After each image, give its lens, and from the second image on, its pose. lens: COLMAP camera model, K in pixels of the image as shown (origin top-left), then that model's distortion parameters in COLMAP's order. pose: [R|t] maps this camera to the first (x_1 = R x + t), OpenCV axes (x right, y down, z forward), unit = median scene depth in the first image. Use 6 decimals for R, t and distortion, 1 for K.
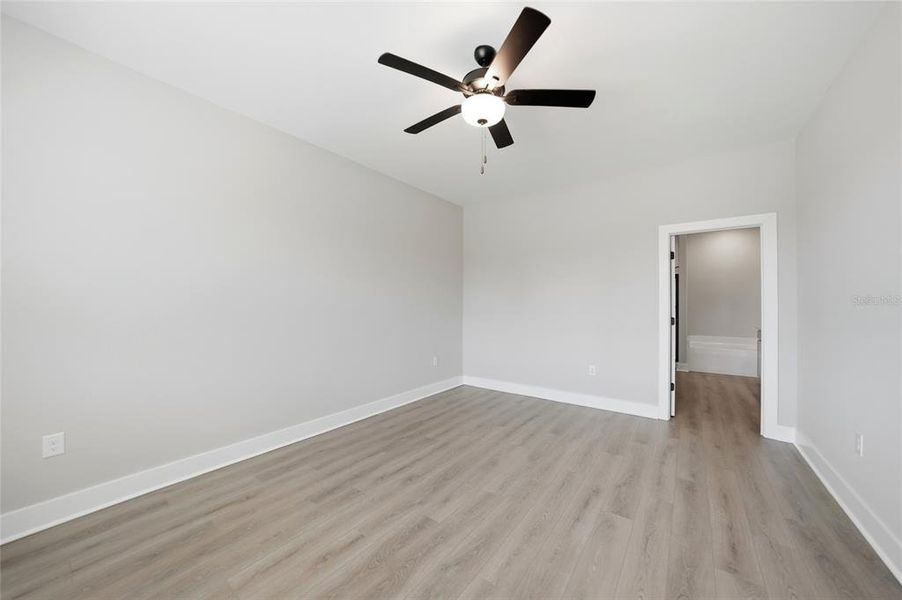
lens RADIAL K [[321.3, 0, 451.1], [0, 321.3, 306.5], [0, 0, 1]] dist [-0.033953, 0.011596]
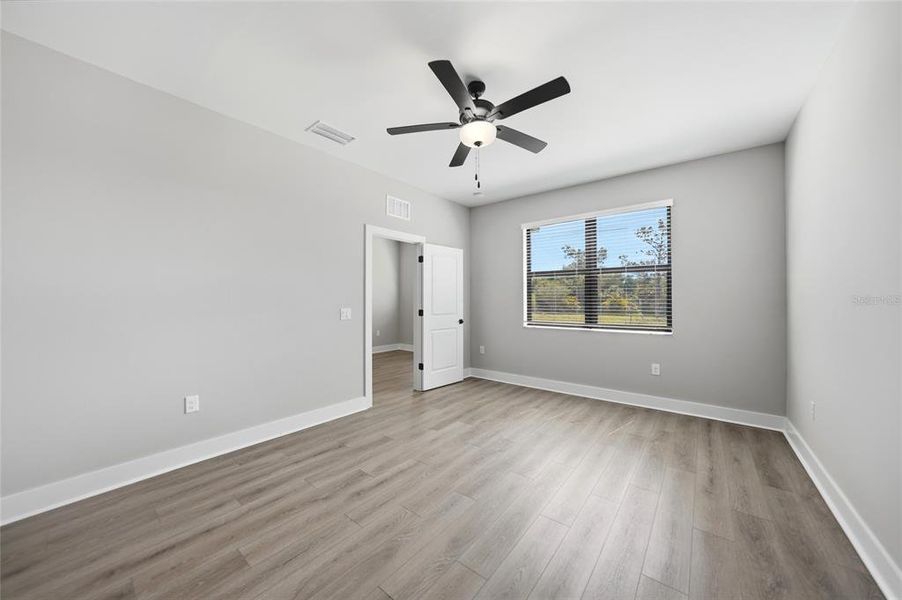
lens RADIAL K [[318.2, 0, 451.8], [0, 318.2, 301.0], [0, 0, 1]] dist [-0.030763, 0.007083]
pose [[-0.999634, -0.002347, 0.026969, 0.129087], [-0.001905, 0.999864, 0.016395, -0.015702], [-0.027004, 0.016338, -0.999502, 1.706892]]
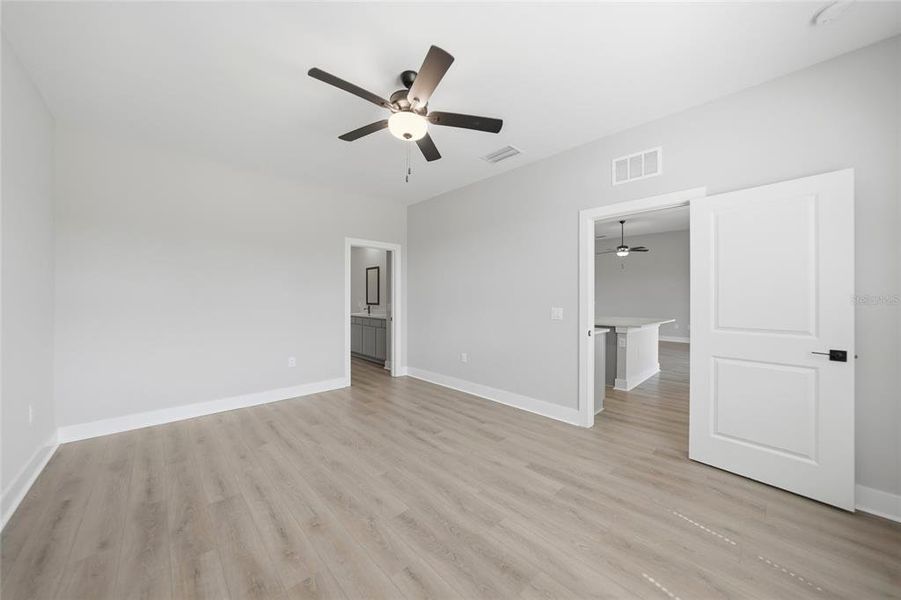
lens RADIAL K [[317.9, 0, 451.3], [0, 317.9, 301.0], [0, 0, 1]] dist [-0.030763, 0.007083]
pose [[0.160421, -0.009464, 0.987003, -0.772001], [0.007489, 0.999937, 0.008371, -0.002211], [-0.987020, 0.006049, 0.160482, 0.527526]]
